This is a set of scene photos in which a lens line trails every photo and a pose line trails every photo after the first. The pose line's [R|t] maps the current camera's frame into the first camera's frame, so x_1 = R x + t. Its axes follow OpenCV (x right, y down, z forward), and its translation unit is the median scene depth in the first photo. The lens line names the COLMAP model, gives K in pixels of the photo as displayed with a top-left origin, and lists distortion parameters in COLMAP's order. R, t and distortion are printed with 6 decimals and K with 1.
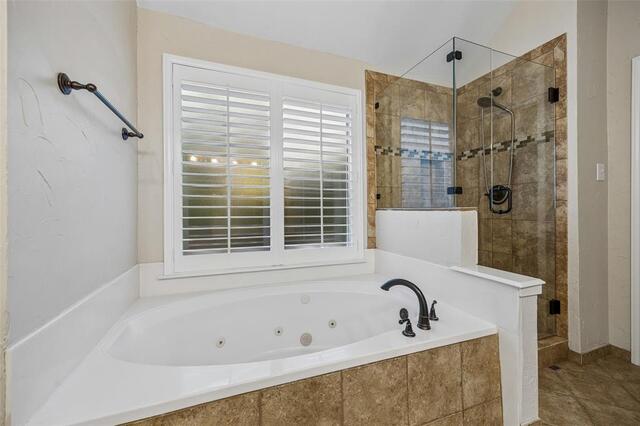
lens RADIAL K [[254.9, 0, 320.0], [0, 254.9, 213.0], [0, 0, 1]] dist [-0.003017, -0.000350]
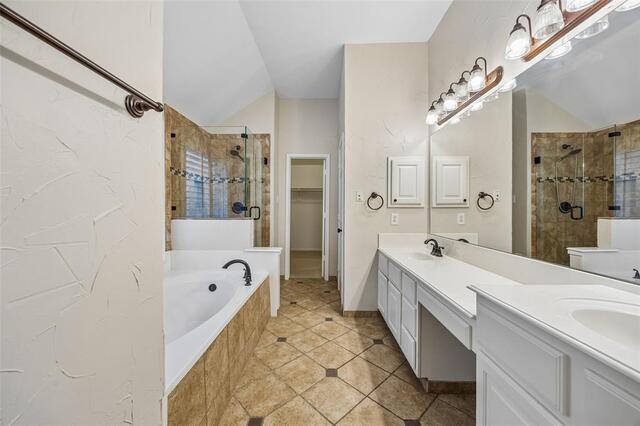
lens RADIAL K [[244.9, 0, 317.4], [0, 244.9, 210.8], [0, 0, 1]] dist [-0.000938, -0.000105]
pose [[0.369041, -0.001228, 0.929412, -0.623406], [0.008536, 0.999961, -0.002069, -0.043170], [-0.929374, 0.008697, 0.369038, -0.096445]]
